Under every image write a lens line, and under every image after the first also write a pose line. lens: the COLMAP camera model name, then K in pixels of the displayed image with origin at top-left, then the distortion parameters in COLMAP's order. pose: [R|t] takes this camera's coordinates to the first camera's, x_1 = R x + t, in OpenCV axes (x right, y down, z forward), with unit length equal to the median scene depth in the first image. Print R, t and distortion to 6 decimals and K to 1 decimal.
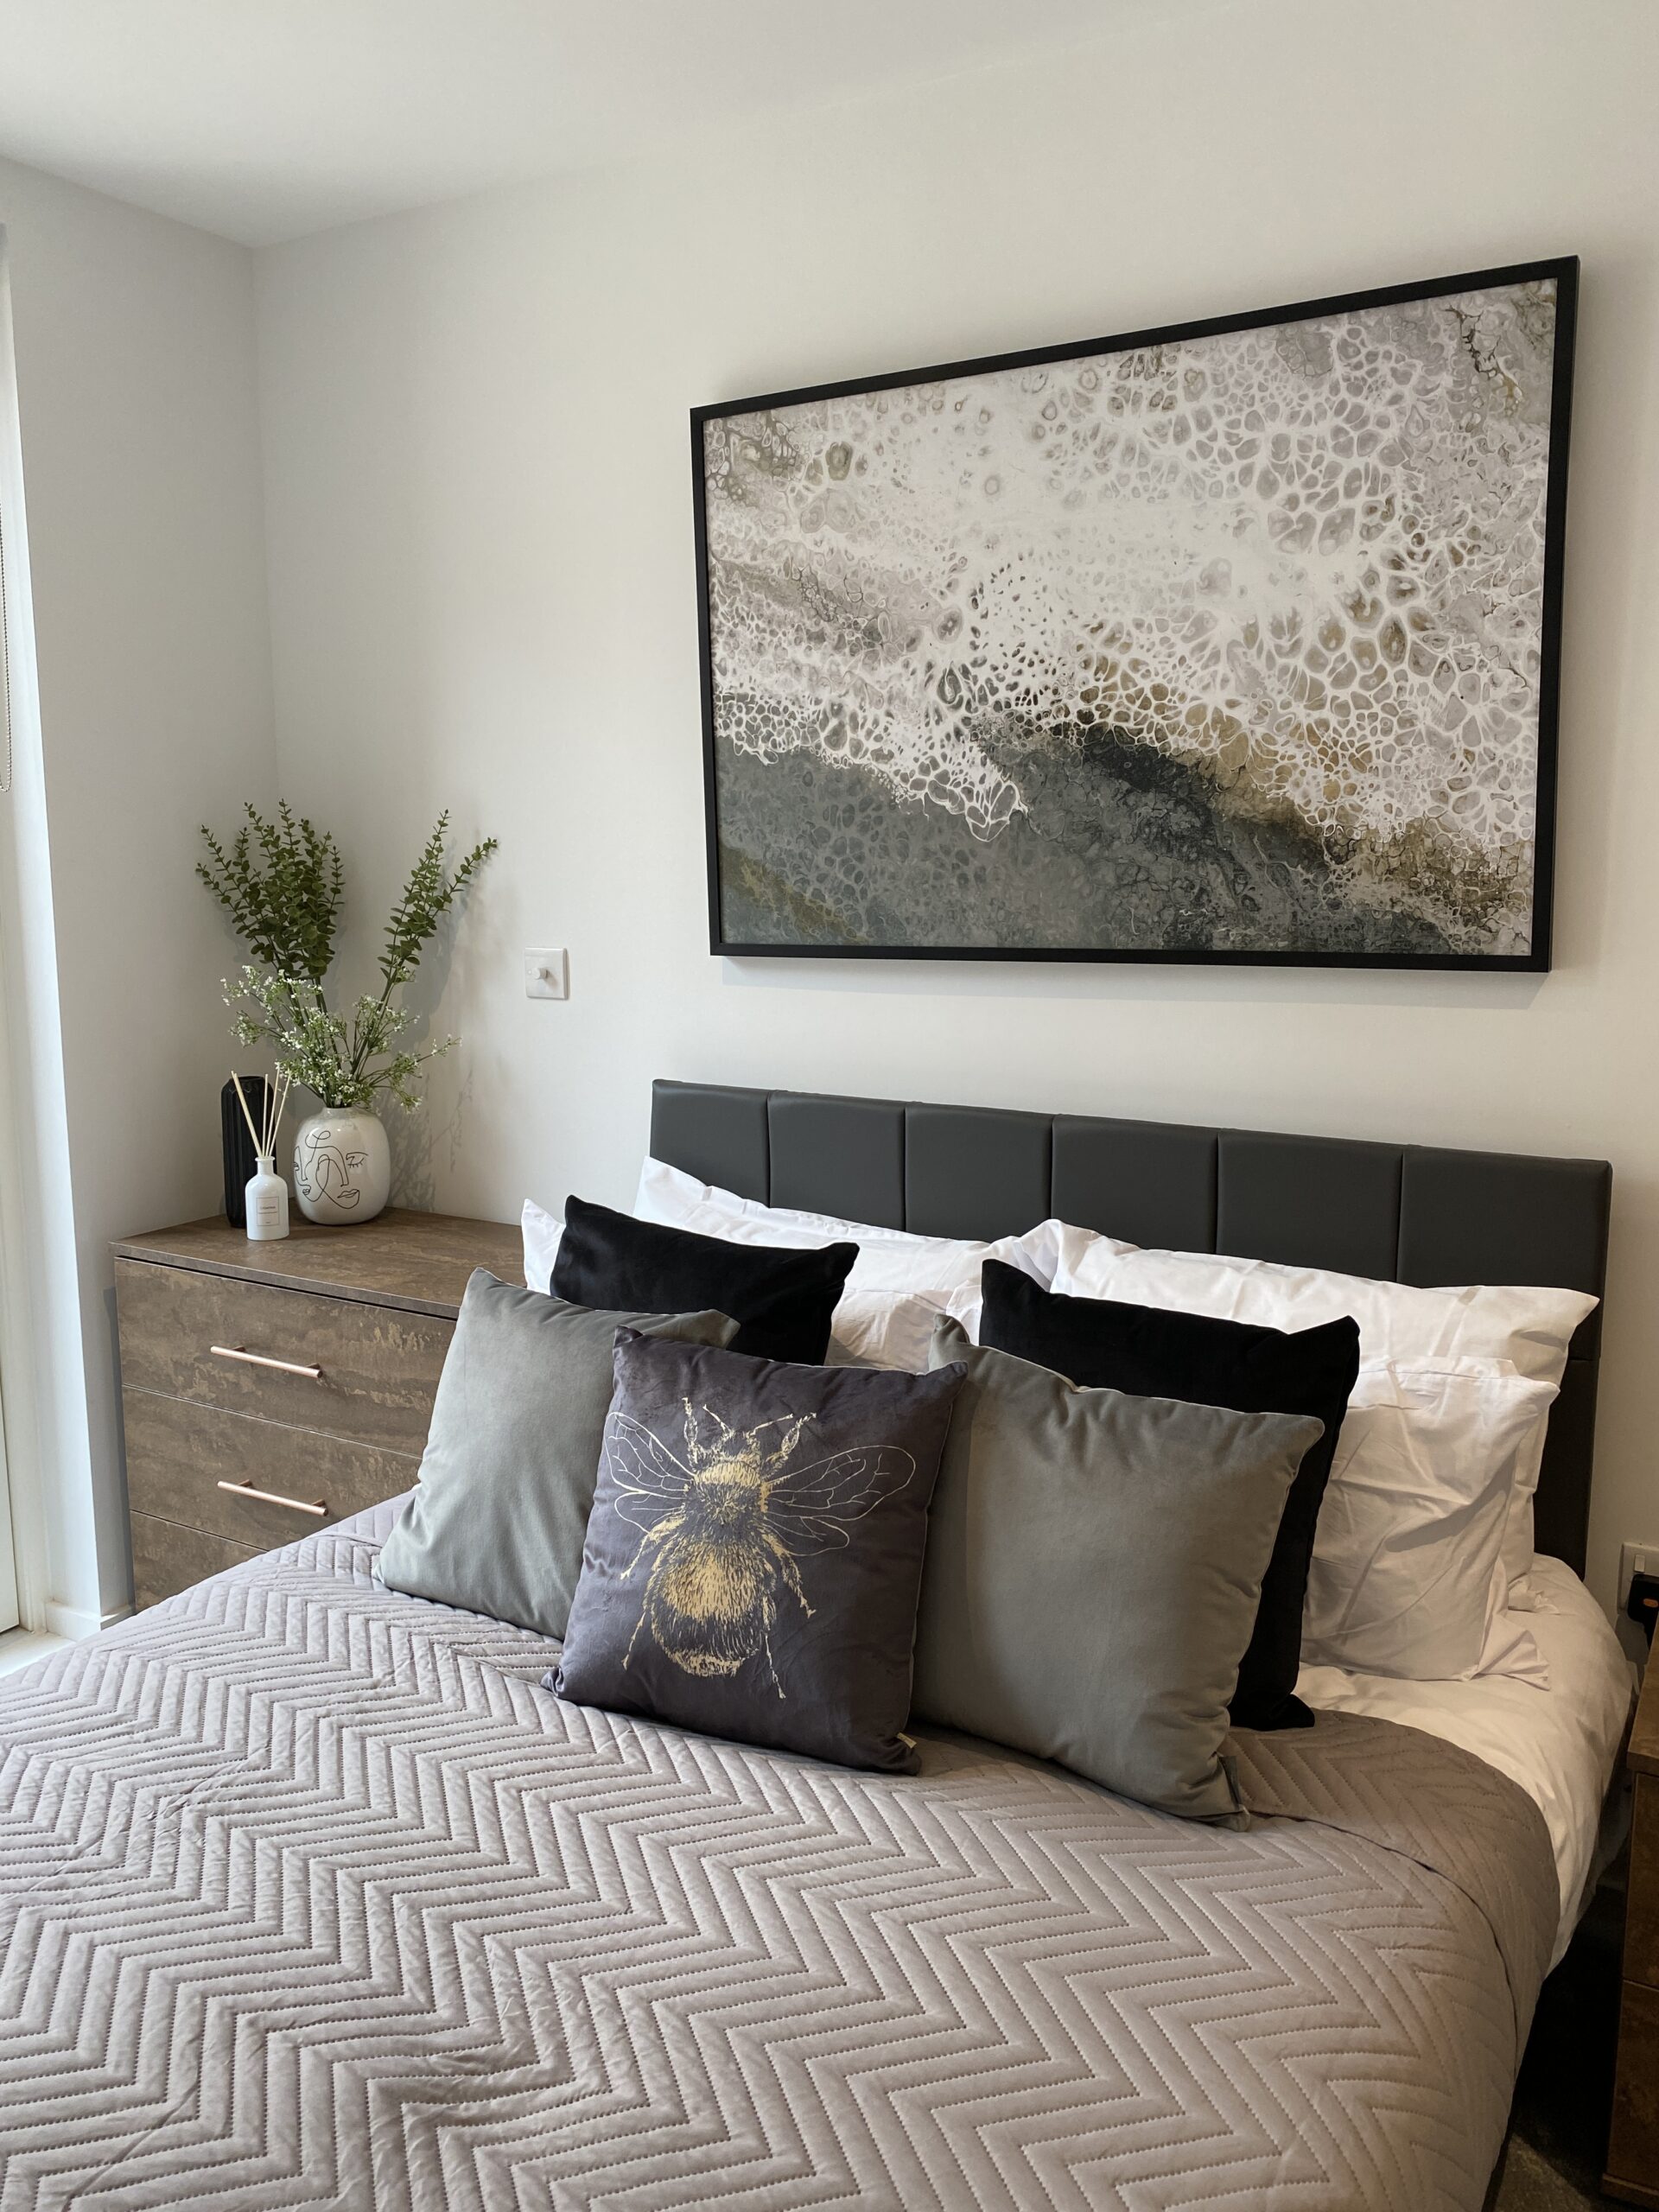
lens RADIAL K [[1635.4, 0, 823.4], [0, 1635.4, 1111.2], [0, 0, 1]] dist [-0.014945, -0.037001]
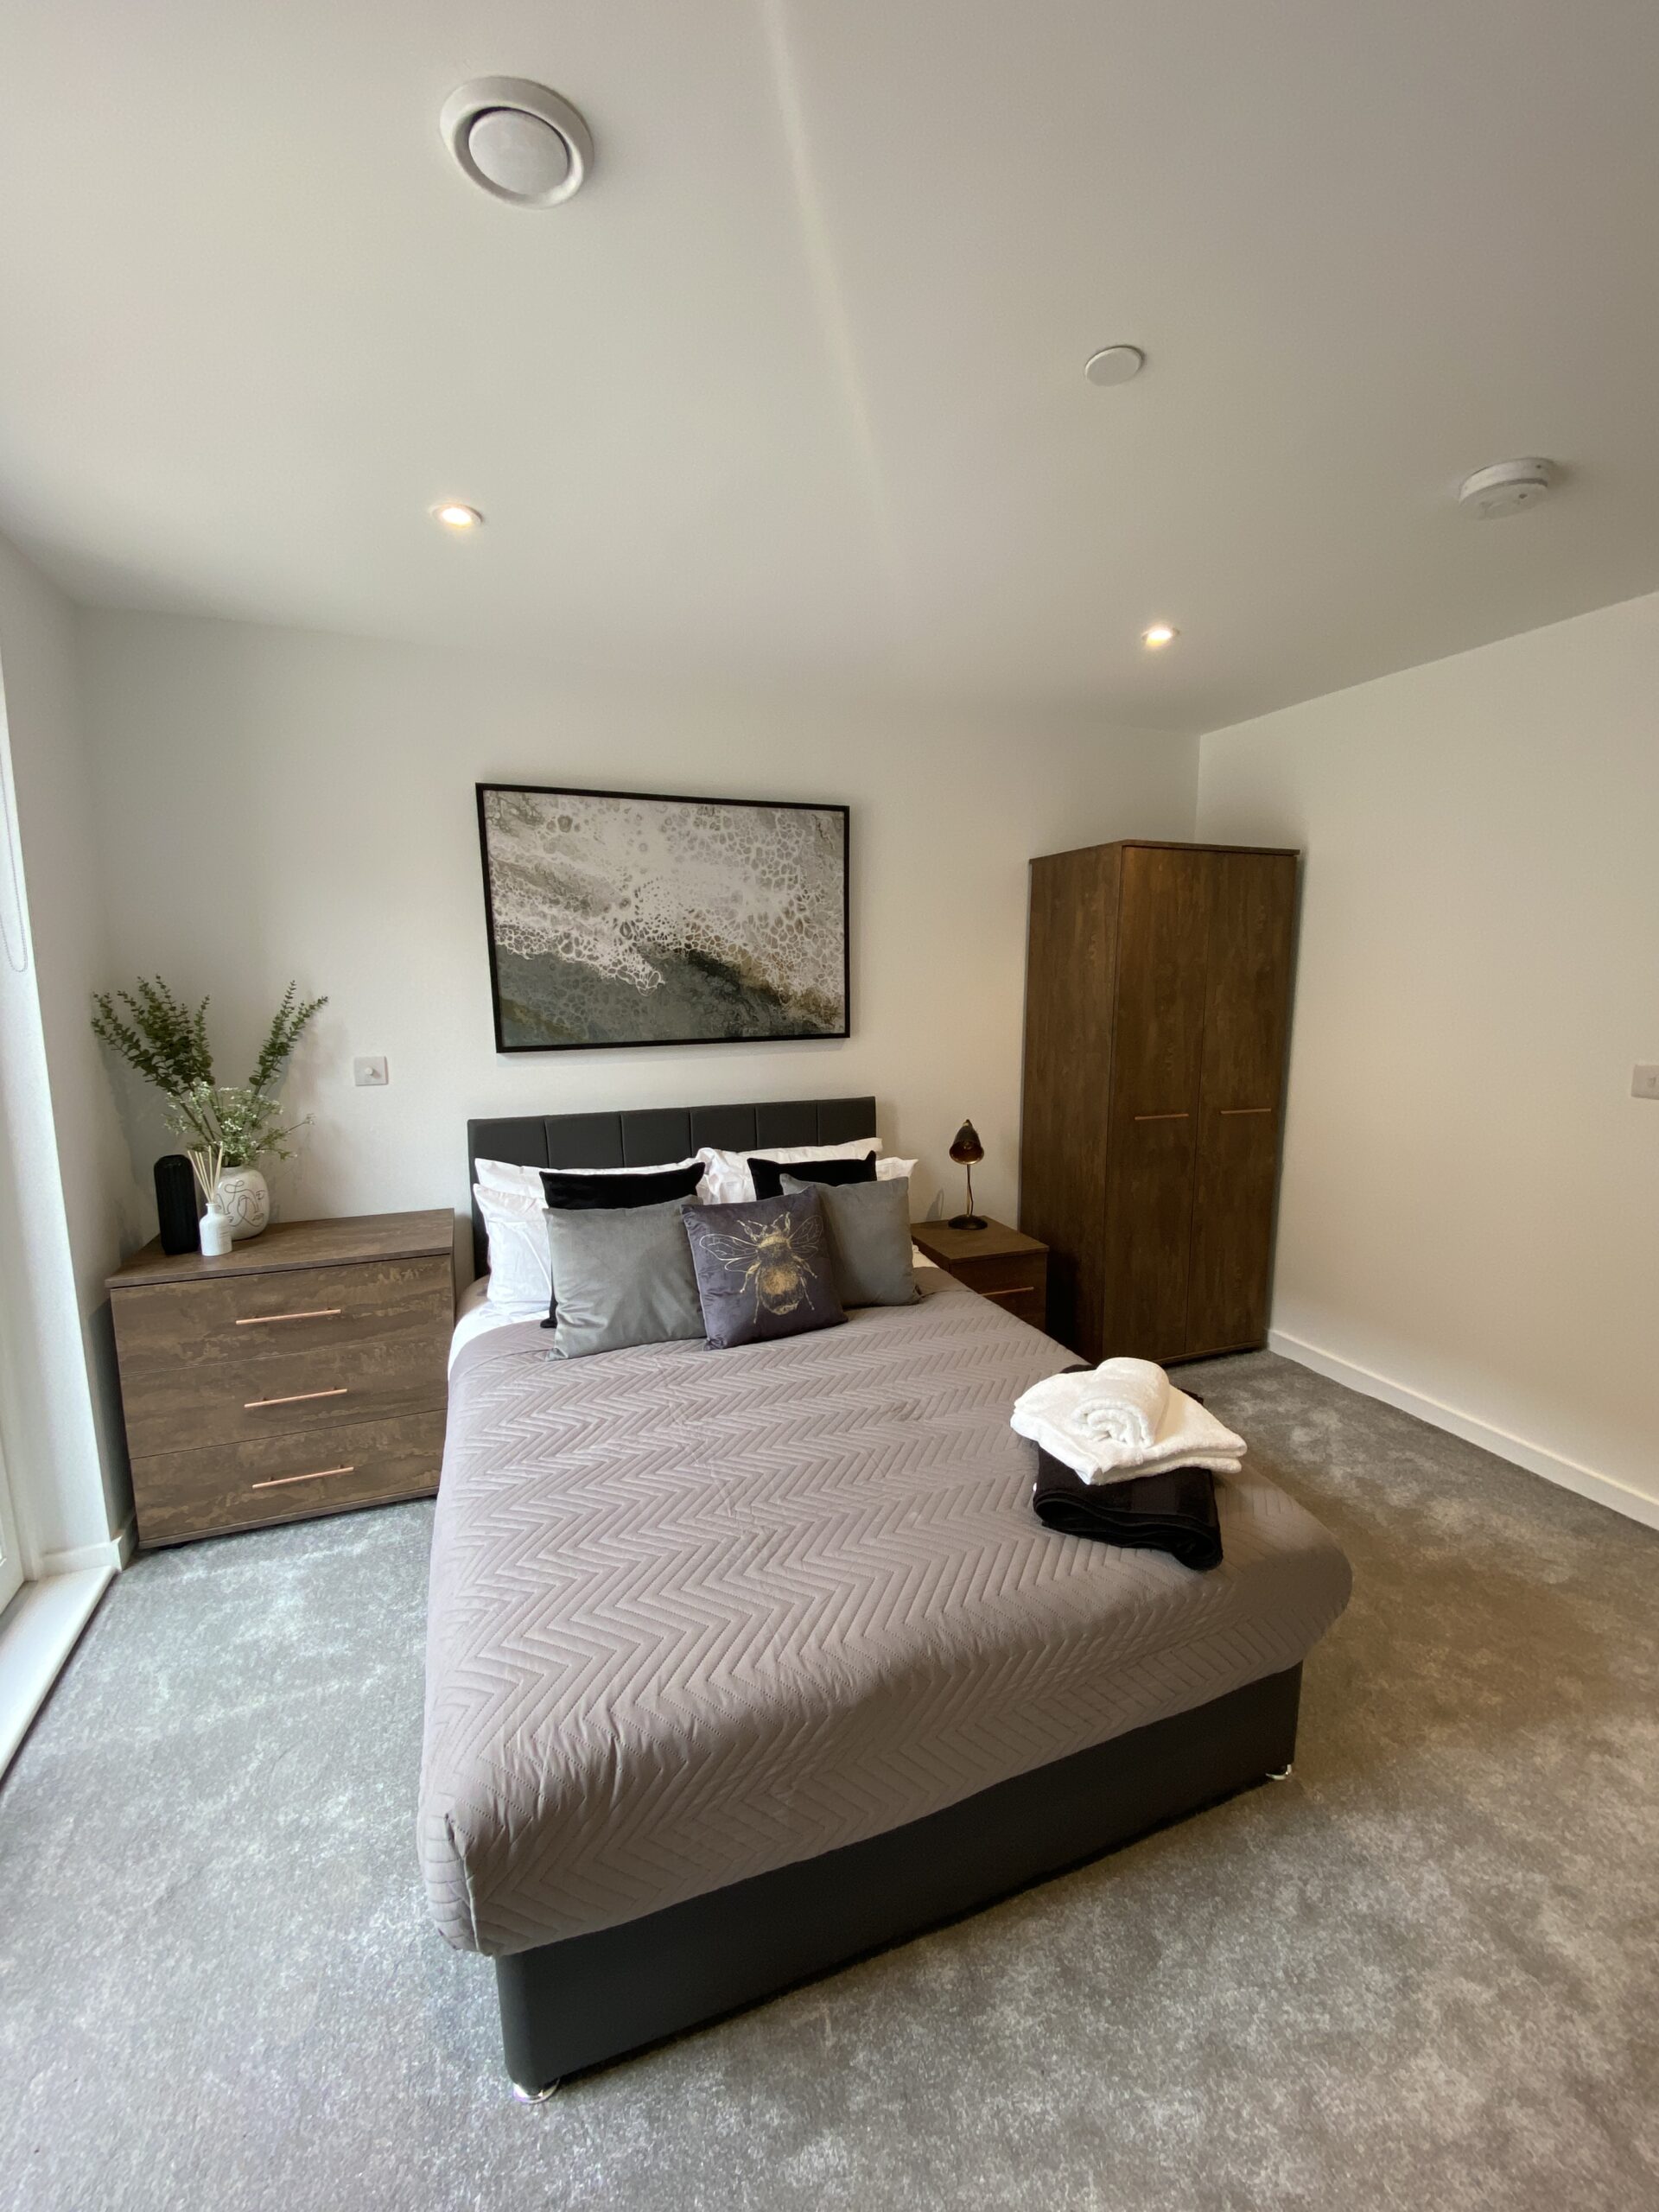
lens RADIAL K [[905.1, 0, 837.4], [0, 905.1, 1114.8], [0, 0, 1]] dist [-0.038717, -0.000390]
pose [[0.598129, -0.120076, 0.792353, -0.818570], [0.120134, 0.990974, 0.059489, -0.041391], [-0.792344, 0.059607, 0.607155, 0.001537]]
